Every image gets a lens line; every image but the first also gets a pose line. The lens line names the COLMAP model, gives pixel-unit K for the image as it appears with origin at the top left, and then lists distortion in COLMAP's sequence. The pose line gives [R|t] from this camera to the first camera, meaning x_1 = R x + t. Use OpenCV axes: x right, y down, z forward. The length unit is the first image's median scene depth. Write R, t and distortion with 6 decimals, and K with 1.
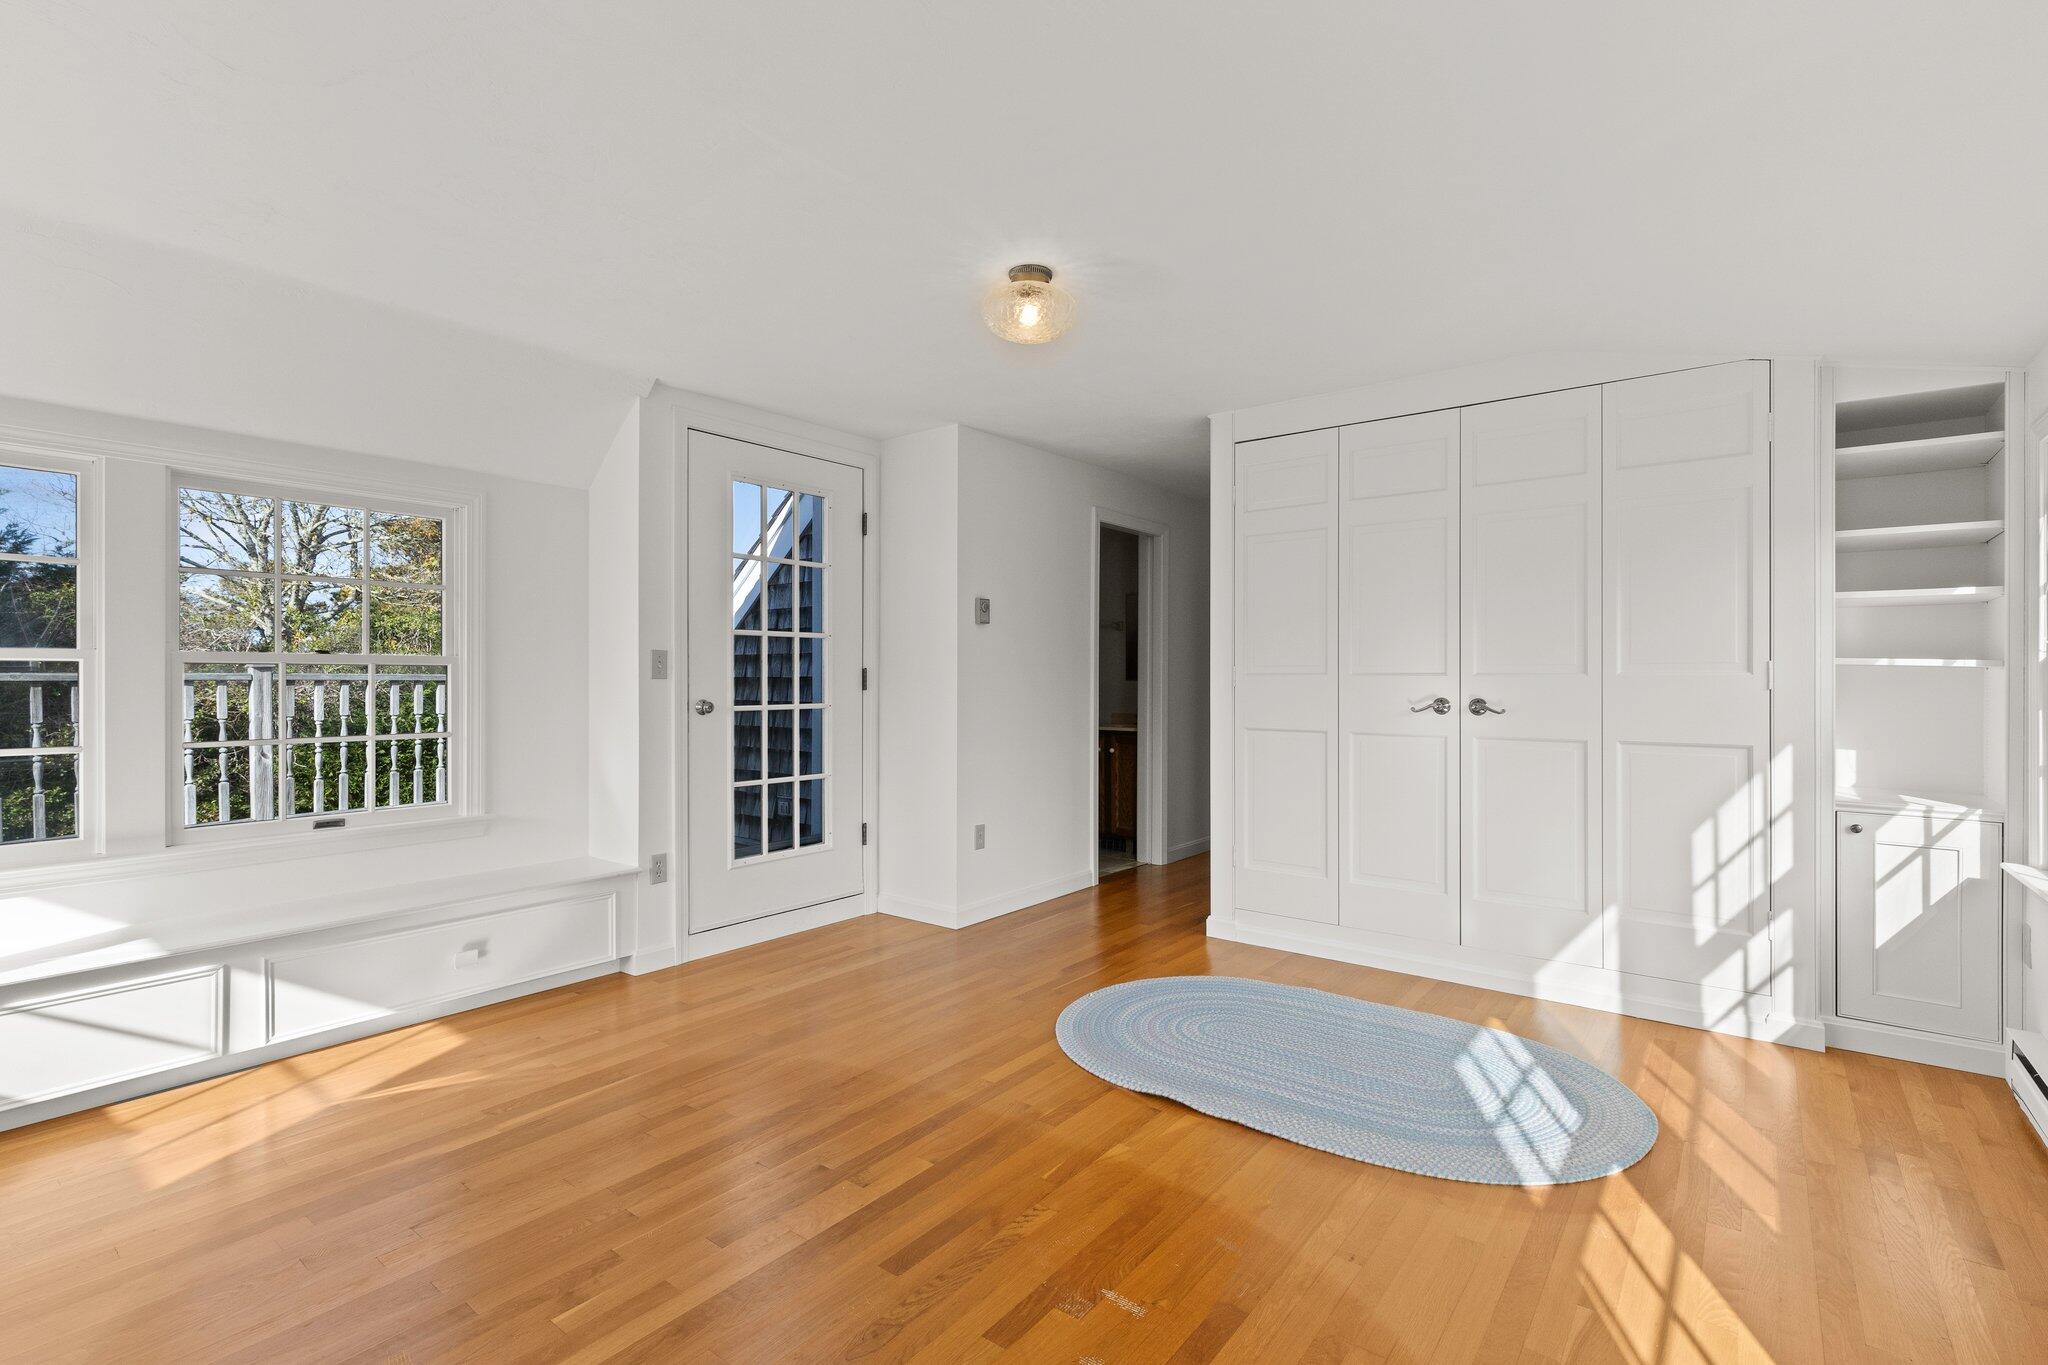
lens RADIAL K [[942.2, 0, 1042.1], [0, 942.2, 678.3], [0, 0, 1]] dist [0.002105, 0.000257]
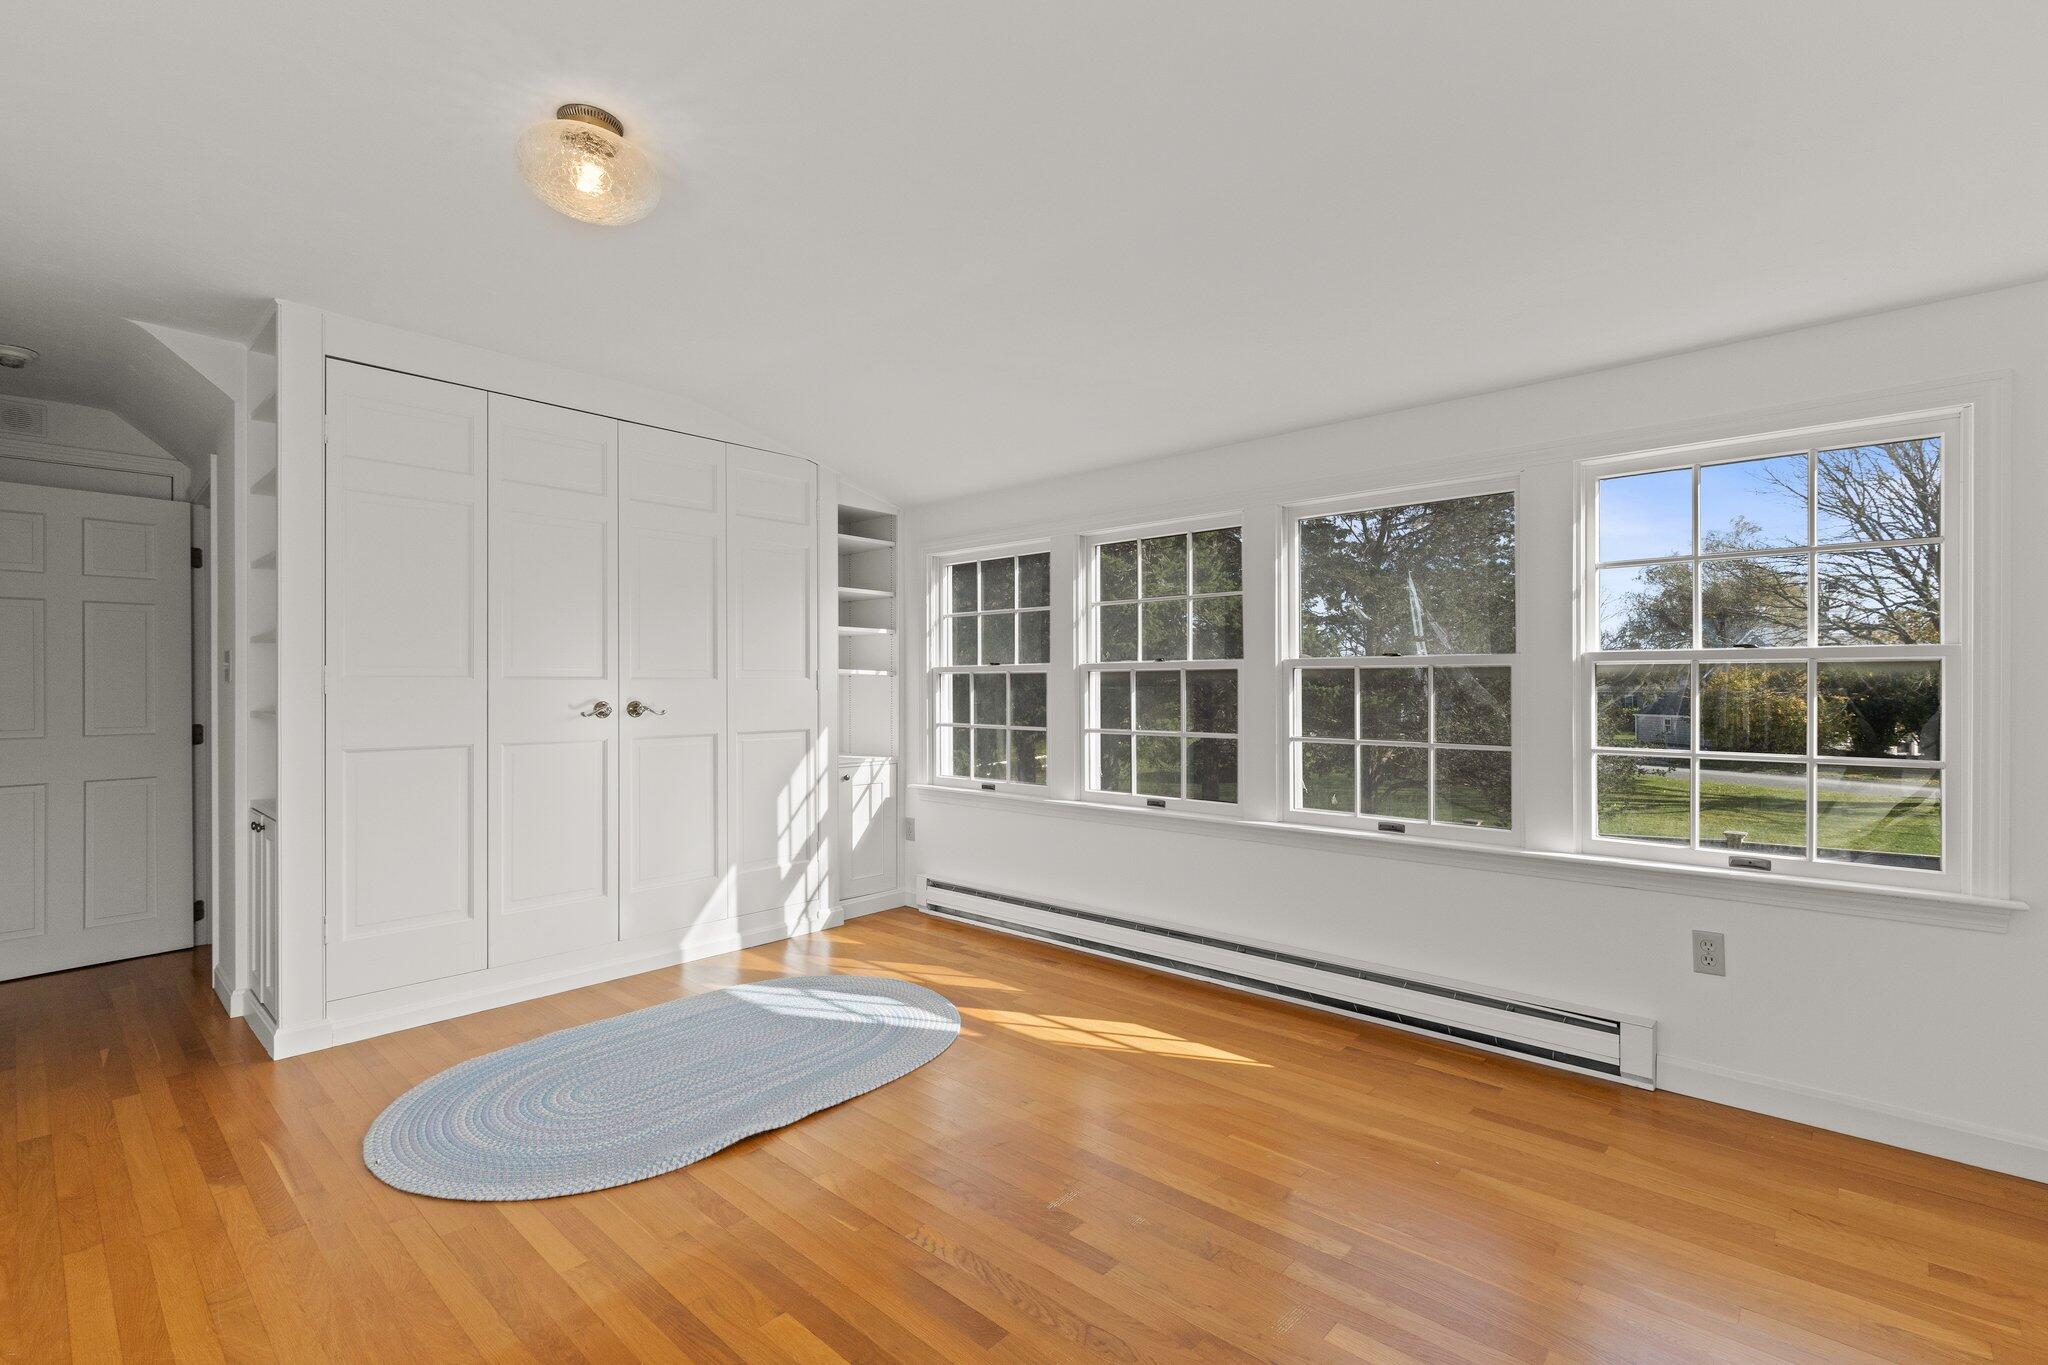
lens RADIAL K [[942.2, 0, 1042.1], [0, 942.2, 678.3], [0, 0, 1]] dist [0.002105, 0.000257]
pose [[0.065766, 0.002333, 0.997832, -0.652951], [0.001226, 0.999996, -0.002419, -0.001760], [-0.997834, 0.001383, 0.065763, 0.551417]]
